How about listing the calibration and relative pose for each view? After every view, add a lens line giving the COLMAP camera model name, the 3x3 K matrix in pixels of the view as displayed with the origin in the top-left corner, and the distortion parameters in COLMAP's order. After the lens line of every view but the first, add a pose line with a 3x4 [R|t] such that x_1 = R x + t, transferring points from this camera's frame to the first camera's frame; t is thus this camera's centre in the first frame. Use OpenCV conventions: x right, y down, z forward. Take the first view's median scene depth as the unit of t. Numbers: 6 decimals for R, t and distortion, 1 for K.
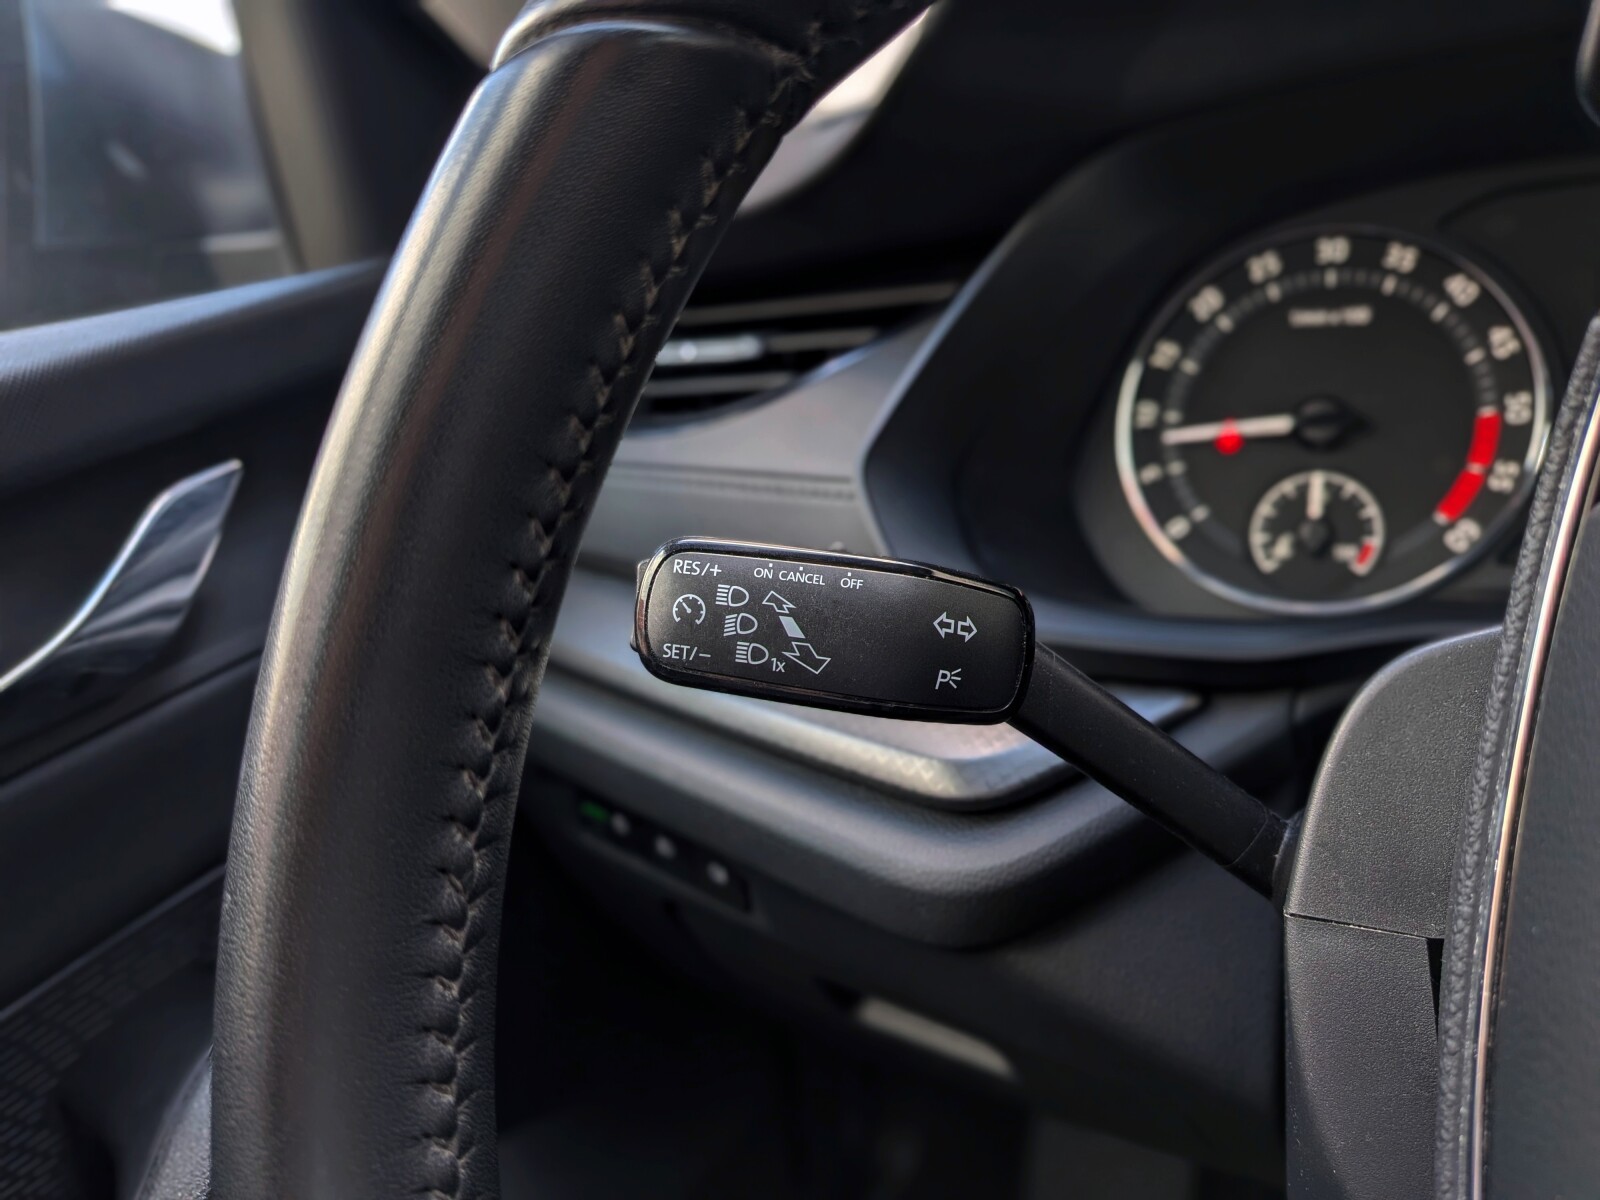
lens RADIAL K [[1161.2, 0, 800.0], [0, 1161.2, 600.0], [0, 0, 1]] dist [0.094349, -0.186513]
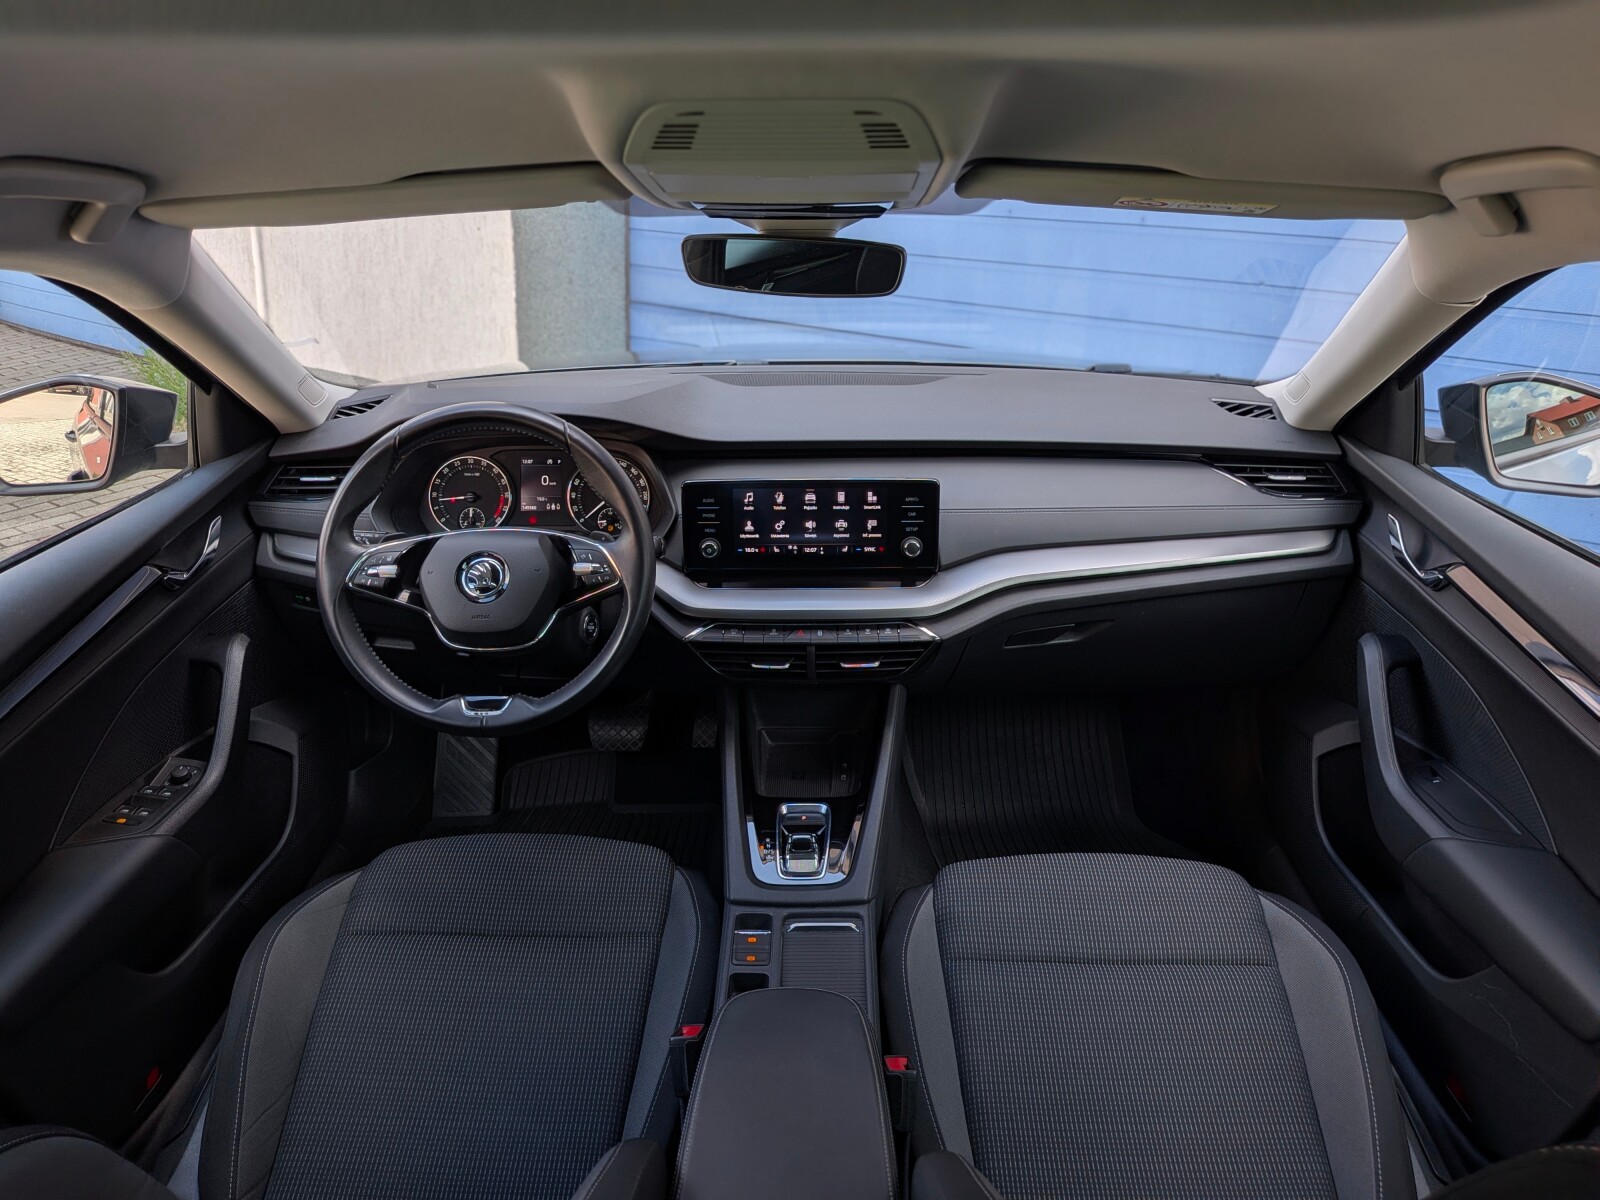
lens RADIAL K [[1161.2, 0, 800.0], [0, 1161.2, 600.0], [0, 0, 1]] dist [0.094349, -0.186513]
pose [[0.907374, -0.067056, 0.414941, -0.331059], [0.045656, 0.997075, 0.061293, 0.032275], [-0.417838, -0.036671, 0.907781, -3.813863]]
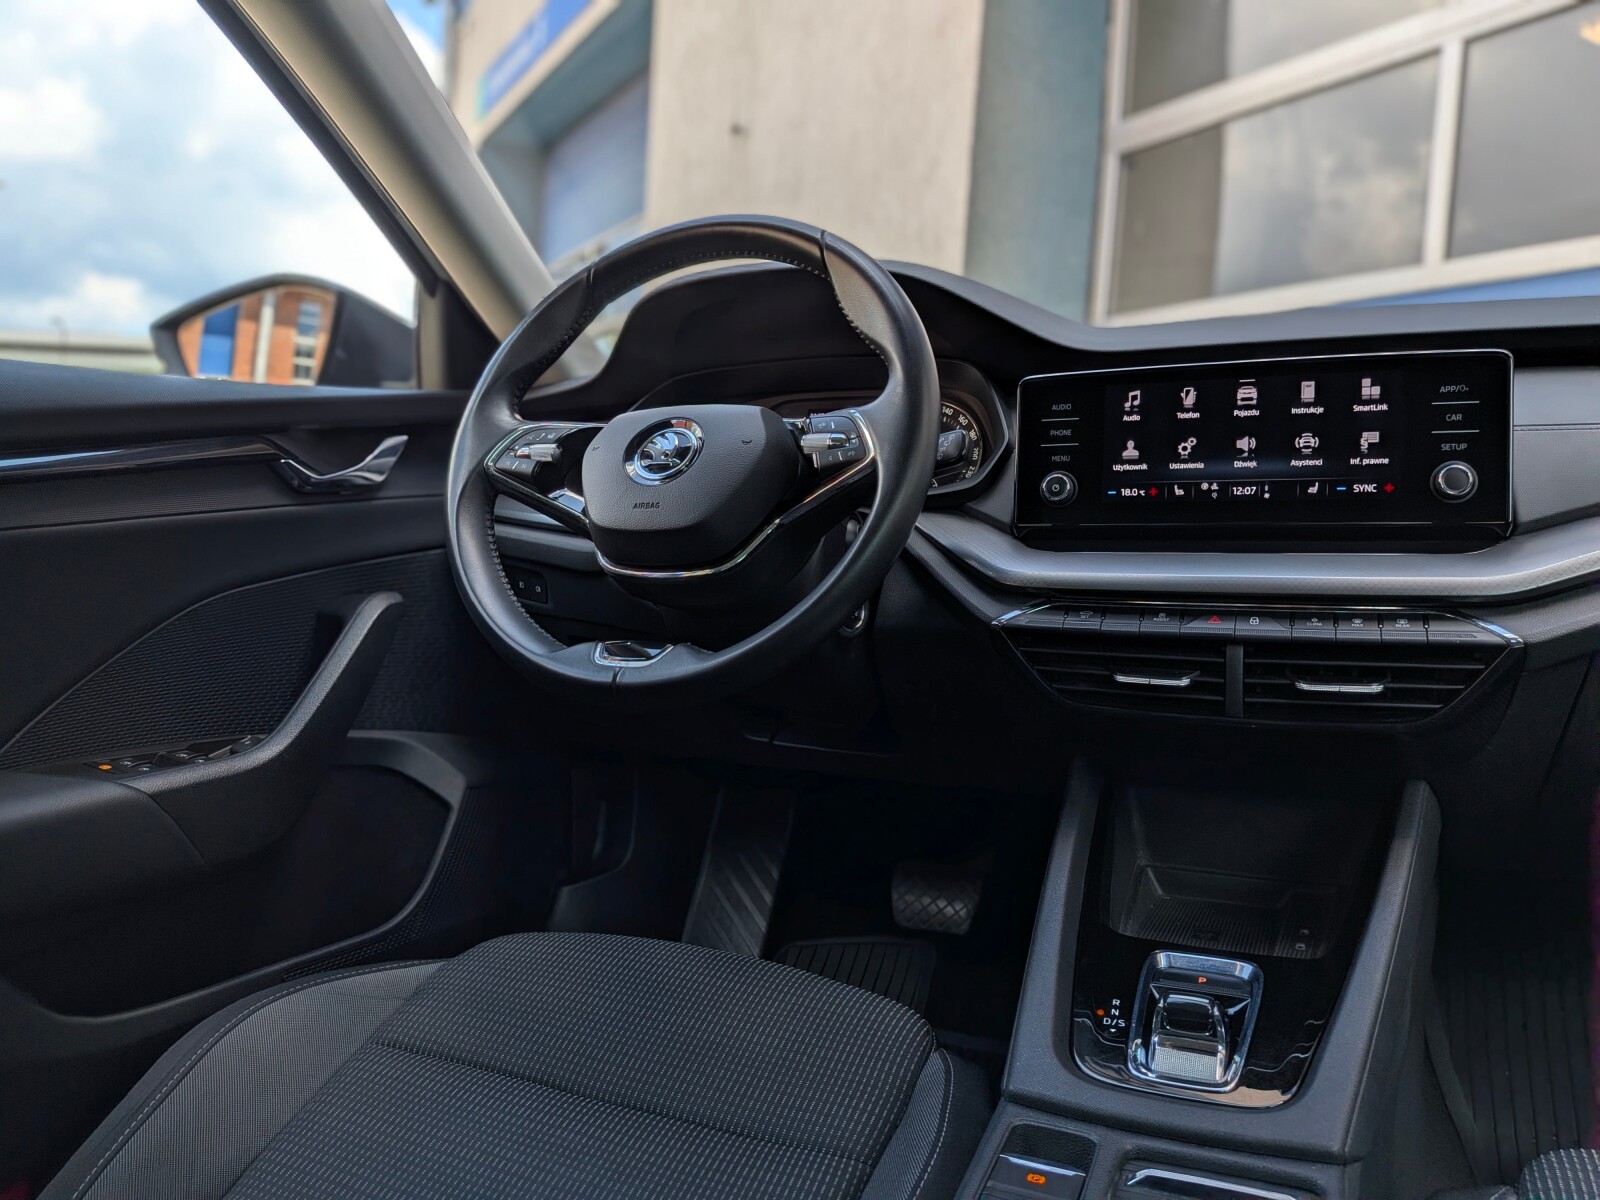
lens RADIAL K [[1157.4, 0, 799.9], [0, 1157.4, 584.9], [0, 0, 1]] dist [0.106031, -0.217164]
pose [[0.995092, 0.095202, 0.026982, 0.567754], [-0.085708, 0.965522, -0.245808, 0.973936], [-0.049453, 0.242289, 0.968943, -2.112109]]
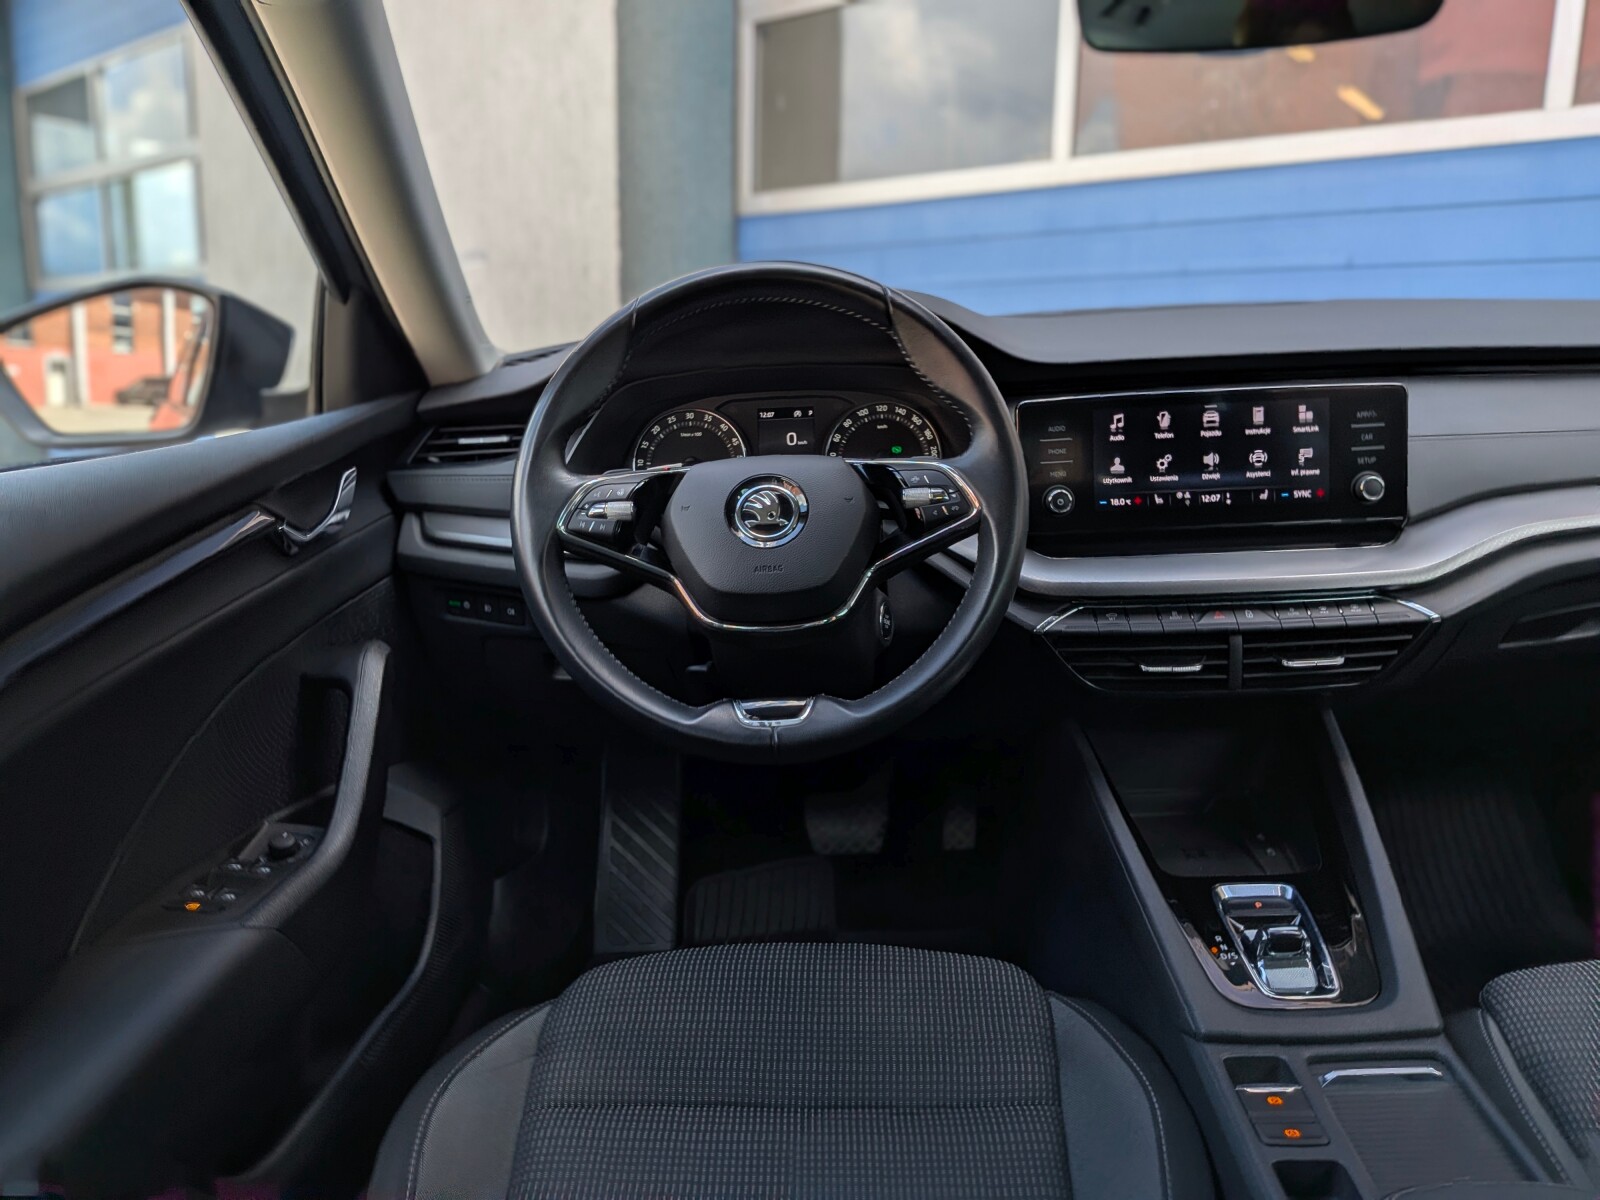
lens RADIAL K [[1157.4, 0, 799.9], [0, 1157.4, 584.9], [0, 0, 1]] dist [0.106031, -0.217164]
pose [[0.919221, -0.022937, 0.393073, -0.585604], [0.071803, 0.991327, -0.110069, 0.580288], [-0.387139, 0.129401, 0.912896, -2.122462]]
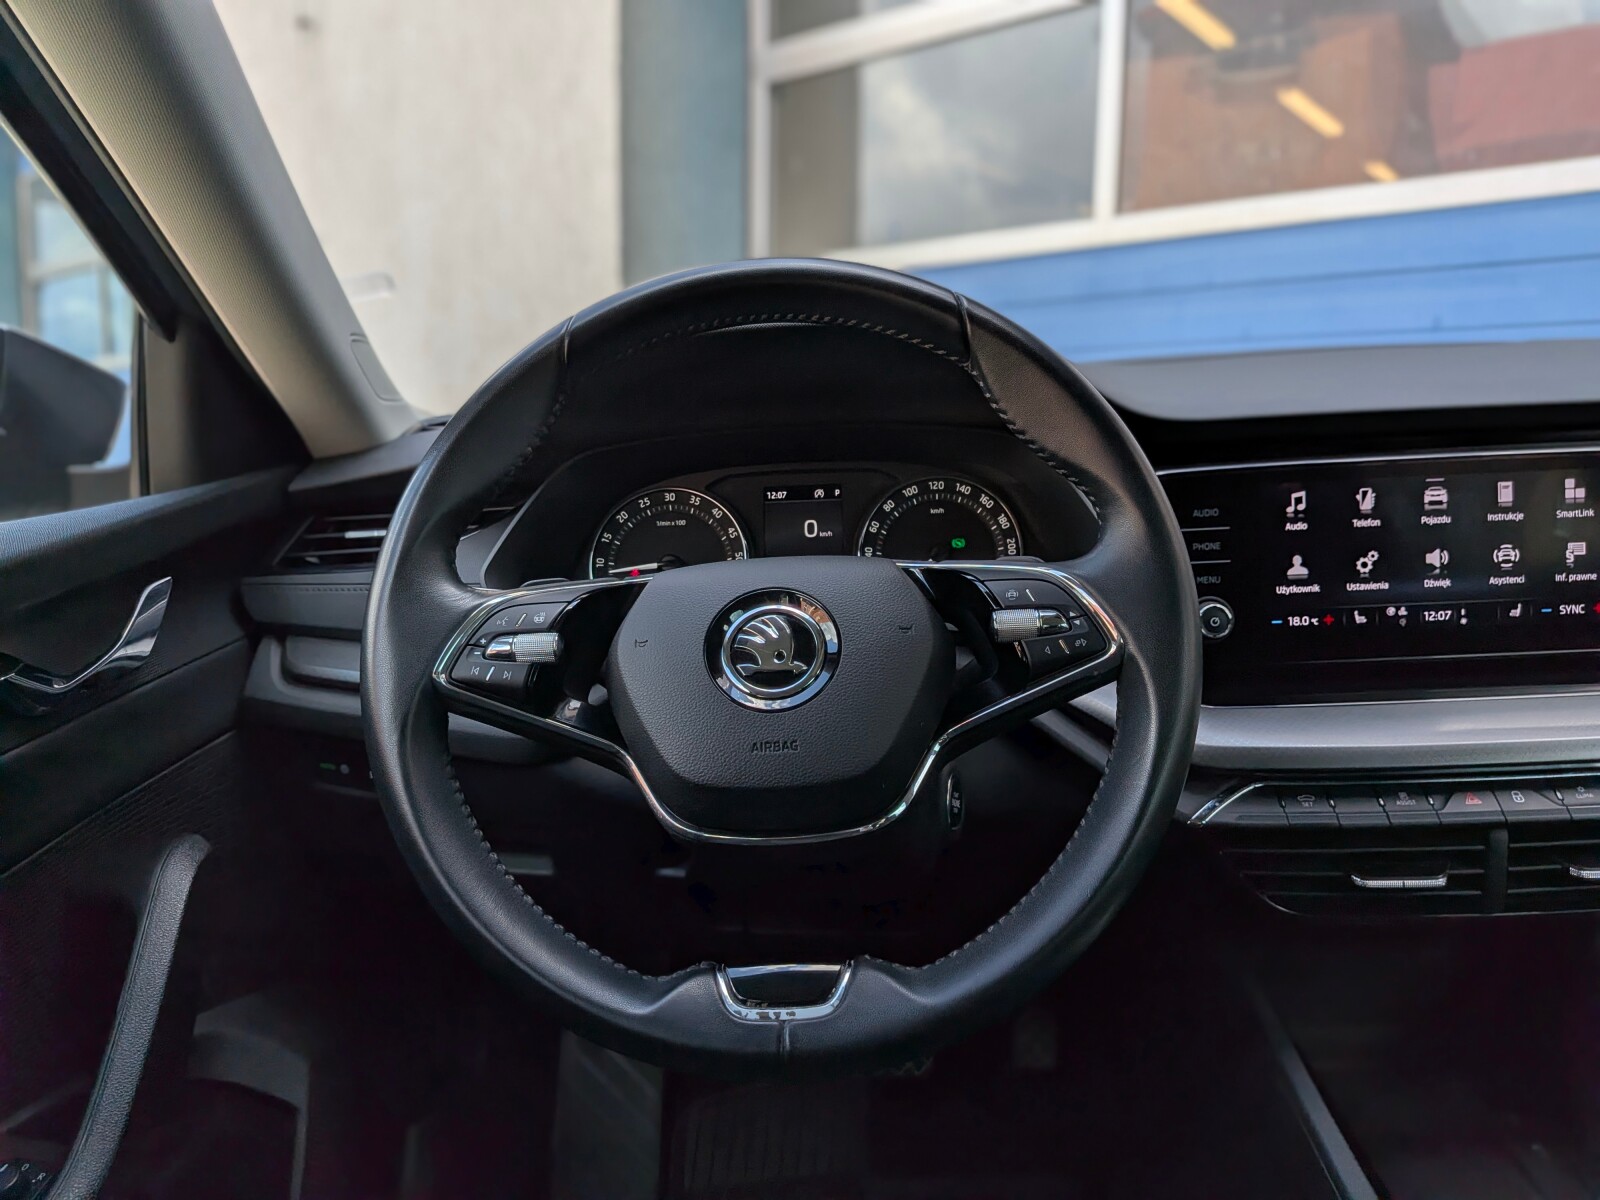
lens RADIAL K [[1161.2, 0, 800.0], [0, 1161.2, 600.0], [0, 0, 1]] dist [0.094349, -0.186513]
pose [[0.924630, -0.003420, 0.380852, -0.221310], [0.073134, 0.982946, -0.168728, 0.343500], [-0.373780, 0.183865, 0.909111, -1.267627]]
